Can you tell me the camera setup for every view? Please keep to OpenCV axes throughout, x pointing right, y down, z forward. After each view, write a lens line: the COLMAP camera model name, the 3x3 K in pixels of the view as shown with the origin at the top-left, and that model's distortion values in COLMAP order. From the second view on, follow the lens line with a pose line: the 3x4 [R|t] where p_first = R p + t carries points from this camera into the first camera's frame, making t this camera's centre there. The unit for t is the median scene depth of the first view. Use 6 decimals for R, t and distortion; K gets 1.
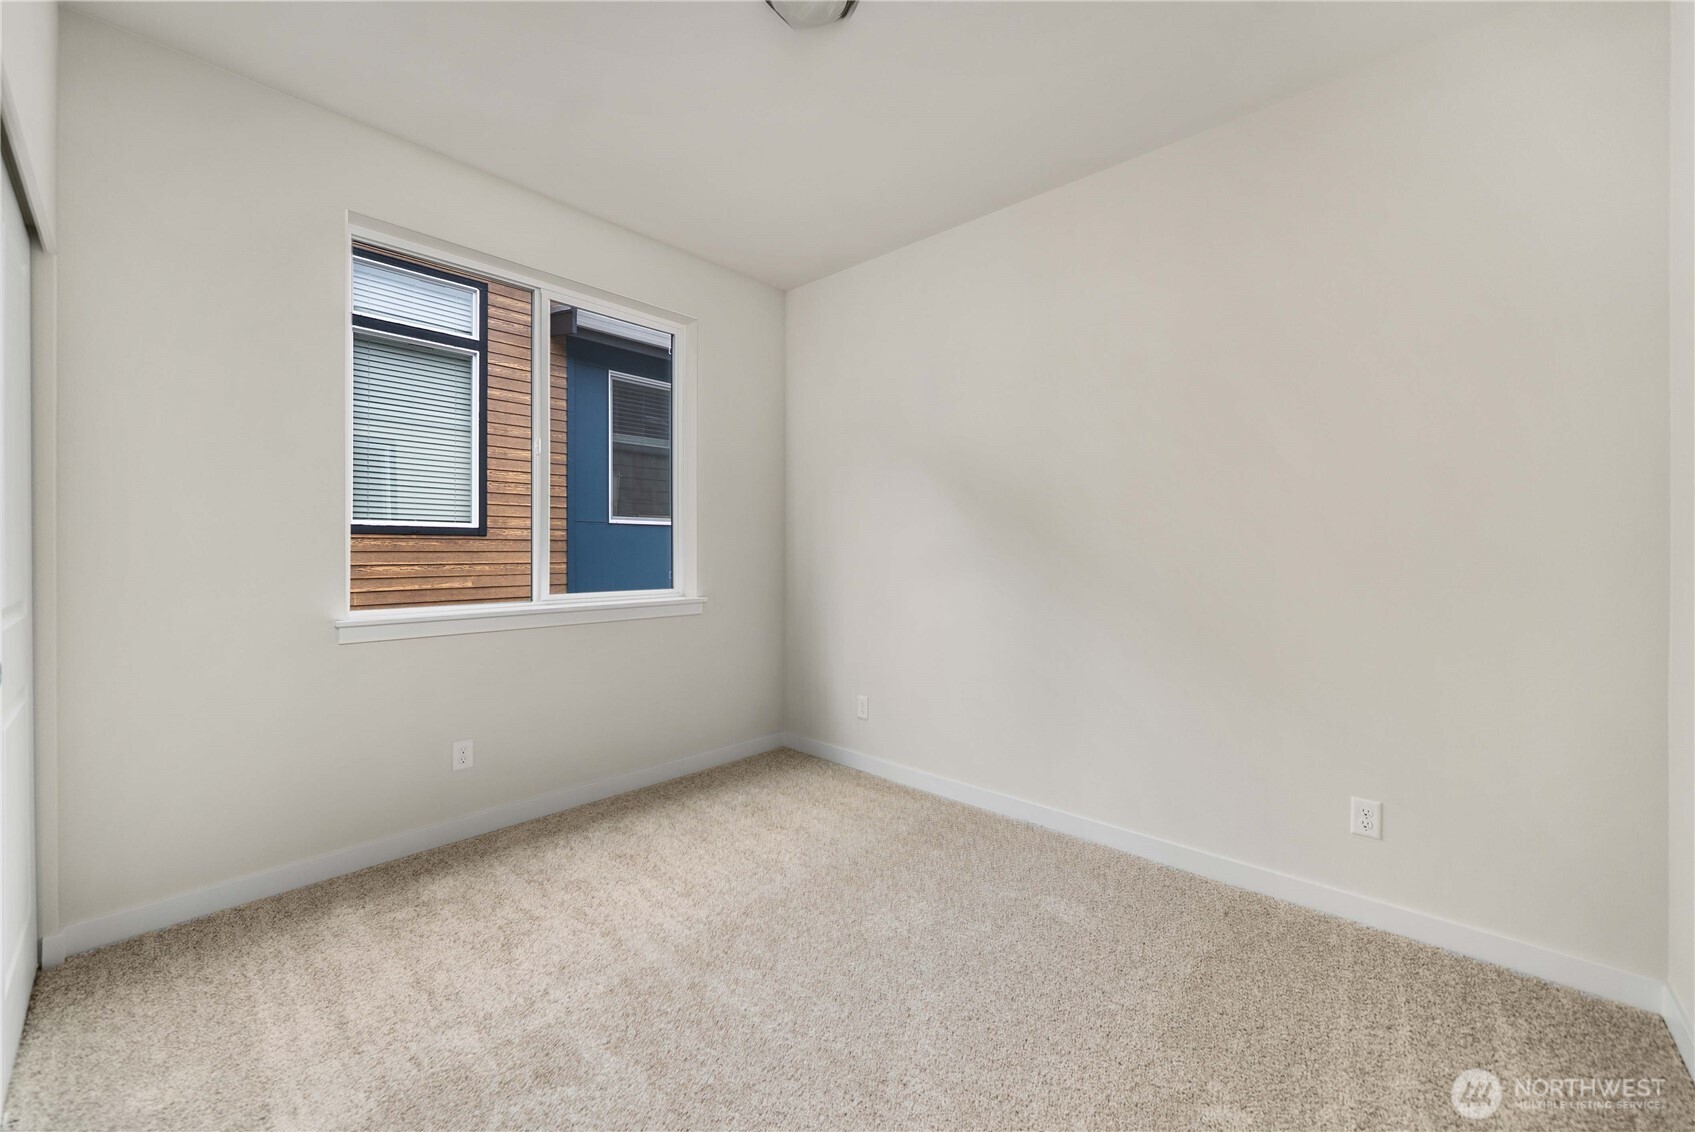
lens RADIAL K [[656.7, 0, 849.4], [0, 656.7, 532.0], [0, 0, 1]] dist [-0.001366, 0.000345]
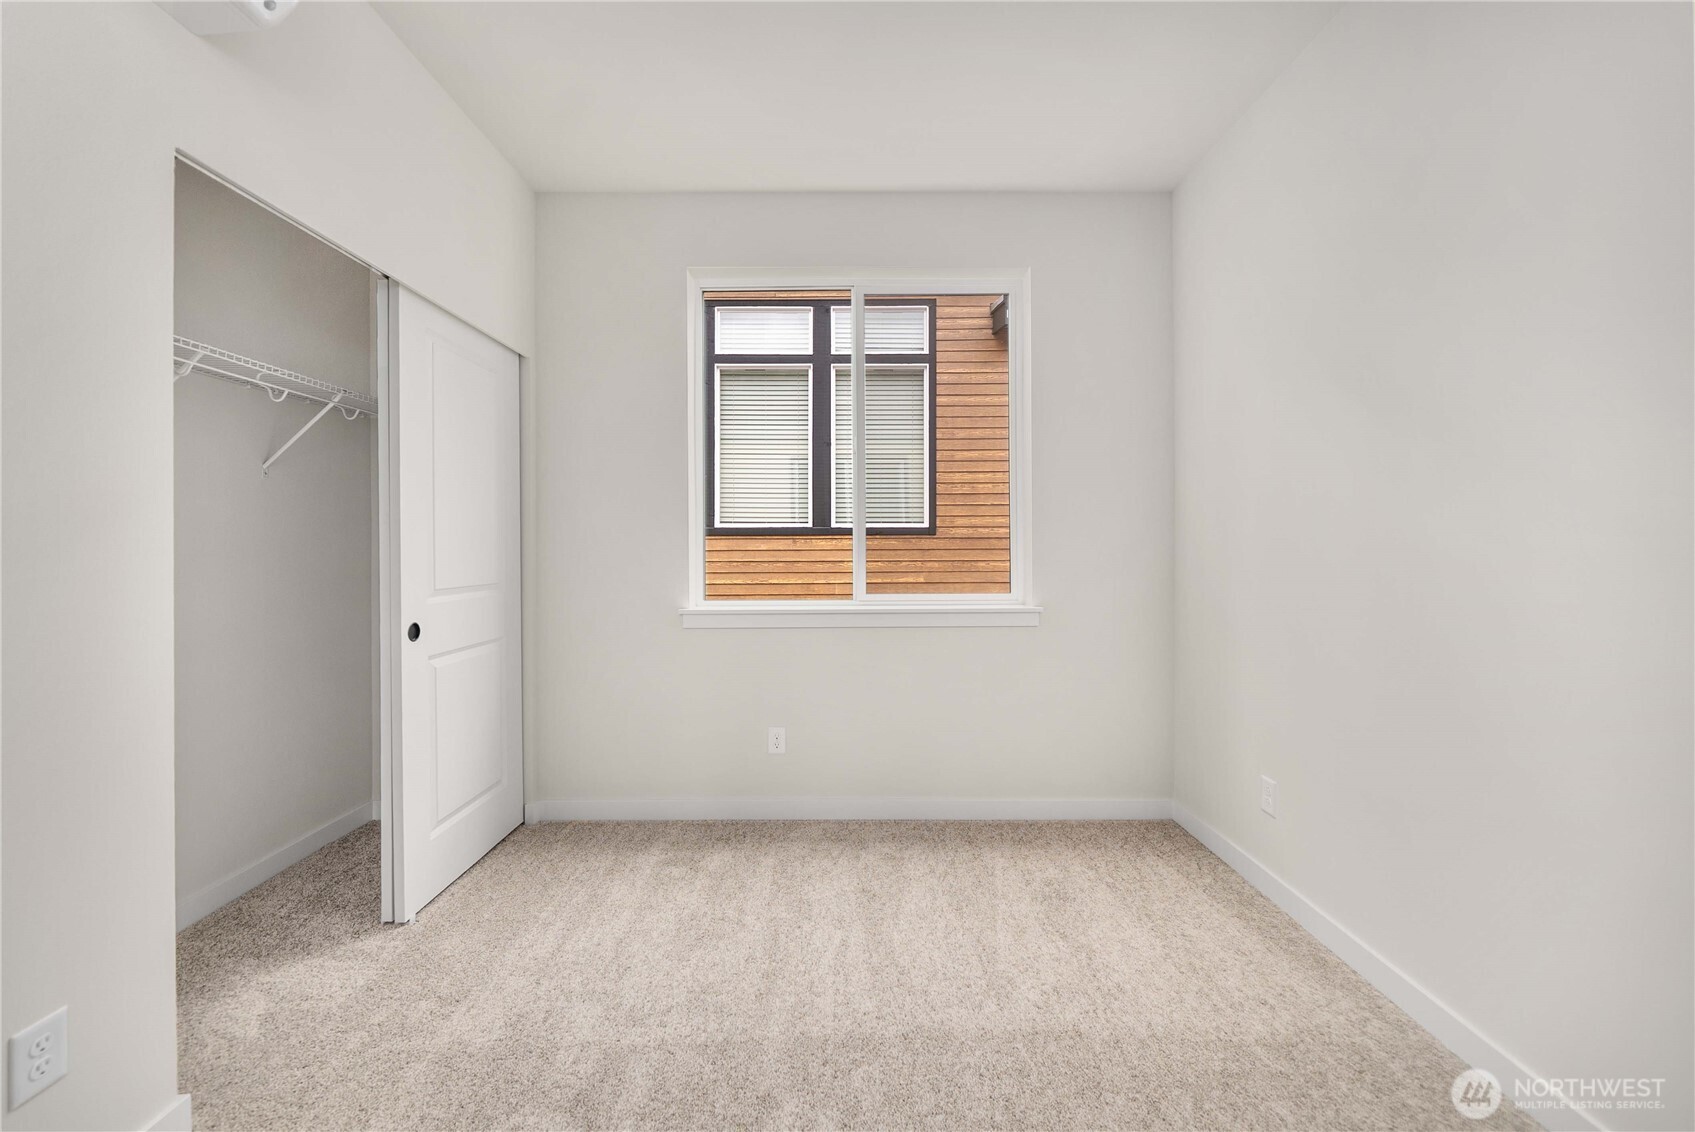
lens RADIAL K [[656.7, 0, 849.4], [0, 656.7, 532.0], [0, 0, 1]] dist [-0.001366, 0.000345]
pose [[0.675431, -0.021637, -0.737106, 0.207581], [0.025406, 0.999659, -0.006063, 0.006312], [0.736985, -0.014632, 0.675750, 0.262019]]
